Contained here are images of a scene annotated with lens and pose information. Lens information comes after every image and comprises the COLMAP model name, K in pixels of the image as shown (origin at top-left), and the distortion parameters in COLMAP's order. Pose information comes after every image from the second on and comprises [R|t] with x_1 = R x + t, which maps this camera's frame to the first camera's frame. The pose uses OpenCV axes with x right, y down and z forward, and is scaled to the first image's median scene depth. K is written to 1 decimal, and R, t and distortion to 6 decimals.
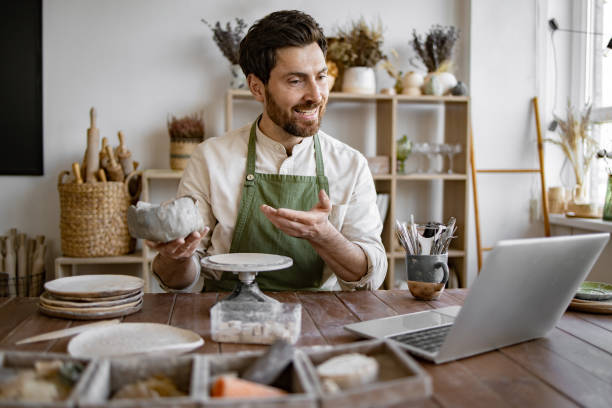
lens RADIAL K [[689.0, 0, 319.3], [0, 689.0, 203.6], [0, 0, 1]] dist [-0.021777, 0.012222]
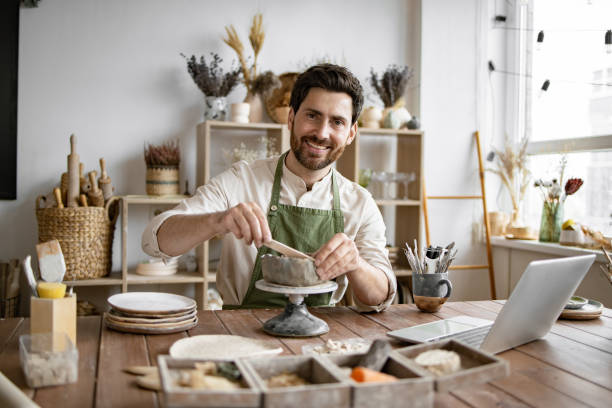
lens RADIAL K [[691.2, 0, 327.3], [0, 691.2, 207.0], [0, 0, 1]] dist [-0.016172, -0.025770]
pose [[0.989287, 0.003104, 0.145950, -0.097957], [0.000443, 0.999706, -0.024260, -0.005661], [-0.145983, 0.024065, 0.988994, -0.075090]]
